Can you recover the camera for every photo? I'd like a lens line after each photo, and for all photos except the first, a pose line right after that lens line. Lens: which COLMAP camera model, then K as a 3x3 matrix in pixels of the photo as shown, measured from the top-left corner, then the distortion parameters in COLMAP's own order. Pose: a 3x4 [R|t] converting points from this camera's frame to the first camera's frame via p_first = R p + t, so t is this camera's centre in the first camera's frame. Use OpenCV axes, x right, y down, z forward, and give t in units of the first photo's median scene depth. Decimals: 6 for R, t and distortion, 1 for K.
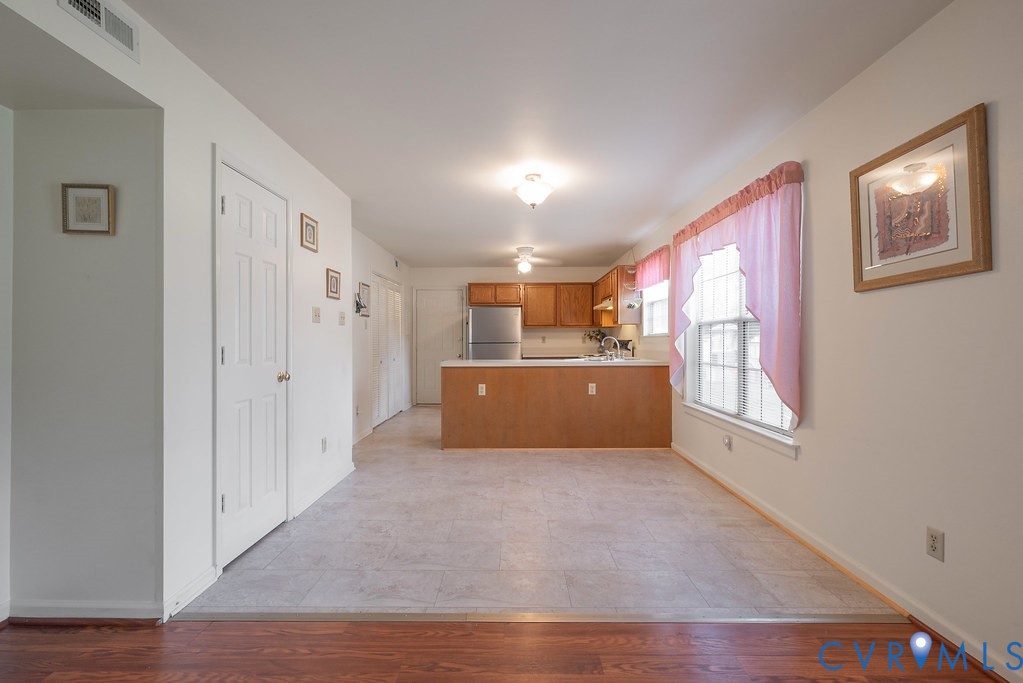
lens RADIAL K [[437.1, 0, 511.5], [0, 437.1, 341.5], [0, 0, 1]] dist [0.000764, 0.000377]
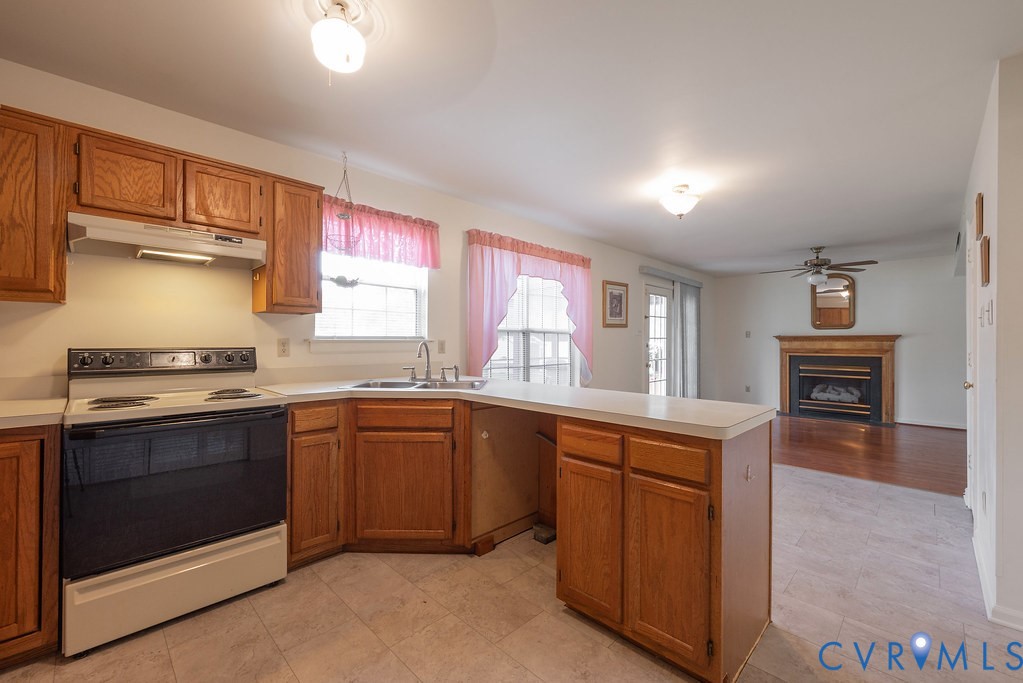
lens RADIAL K [[424.1, 0, 511.5], [0, 424.1, 341.5], [0, 0, 1]] dist [0.003231, 0.000348]
pose [[-0.717891, -0.000704, 0.696155, -0.406112], [-0.001527, 0.999999, -0.000564, -0.017897], [-0.696154, -0.001468, -0.717891, 2.259004]]
